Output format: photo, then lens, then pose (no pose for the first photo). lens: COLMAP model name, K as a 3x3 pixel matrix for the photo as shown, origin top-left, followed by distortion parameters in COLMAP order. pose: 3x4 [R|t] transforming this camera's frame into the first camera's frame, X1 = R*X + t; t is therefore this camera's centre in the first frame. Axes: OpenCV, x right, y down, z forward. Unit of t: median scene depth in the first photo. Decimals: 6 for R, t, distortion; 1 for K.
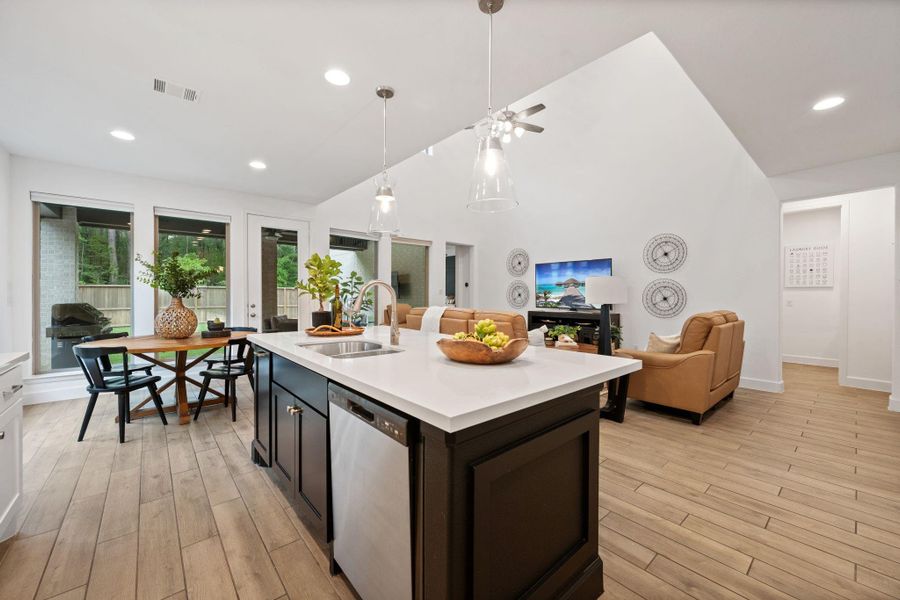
lens RADIAL K [[353.3, 0, 451.5], [0, 353.3, 297.3], [0, 0, 1]] dist [-0.002146, -0.000239]
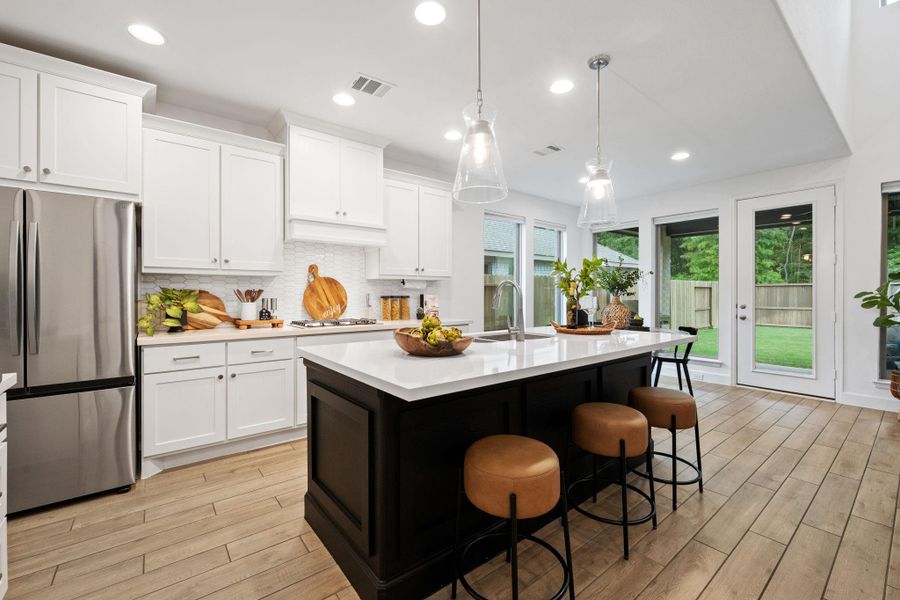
lens RADIAL K [[378.6, 0, 449.3], [0, 378.6, 294.3], [0, 0, 1]] dist [0.001002, 0.000051]
pose [[-0.036235, 0.000613, -0.999343, 0.382280], [-0.006677, 0.999977, 0.000856, -0.001990], [0.999321, 0.006704, -0.036230, 0.334494]]
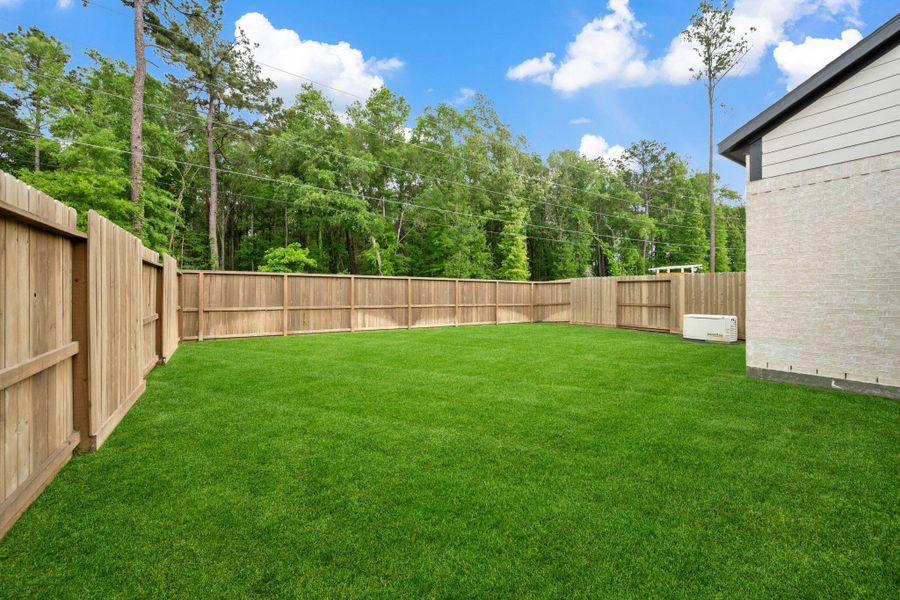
lens RADIAL K [[353.3, 0, 451.5], [0, 353.3, 297.3], [0, 0, 1]] dist [-0.002146, -0.000239]
pose [[0.990941, 0.004271, -0.134227, -1.540660], [-0.003759, 0.999985, 0.004066, 0.025172], [0.134242, -0.003524, 0.990942, 1.238655]]
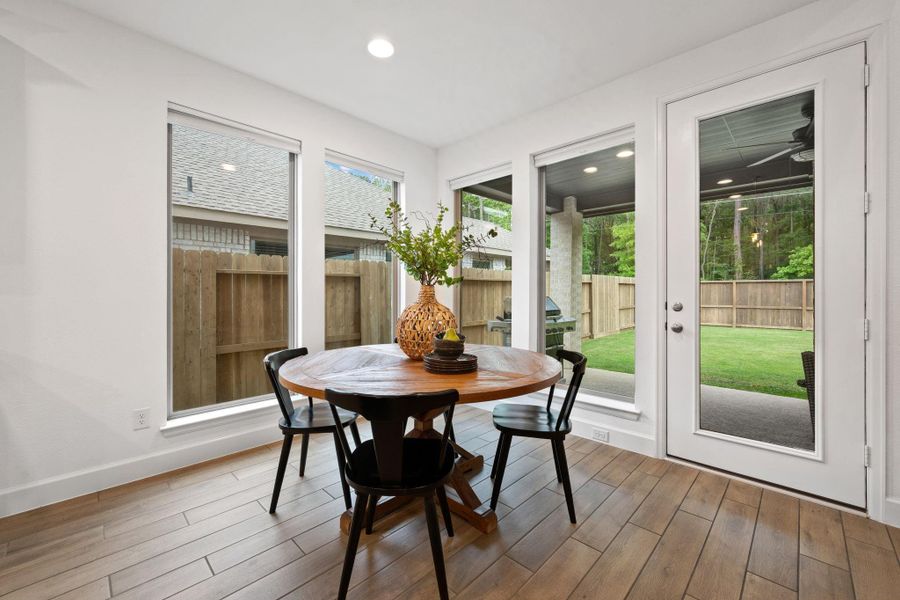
lens RADIAL K [[362.0, 0, 451.1], [0, 362.0, 292.7], [0, 0, 1]] dist [-0.002245, -0.000258]
pose [[0.087499, -0.001194, -0.996164, -0.141648], [-0.006552, 0.999977, -0.001774, 0.008911], [0.996143, 0.006682, 0.087489, 0.695232]]
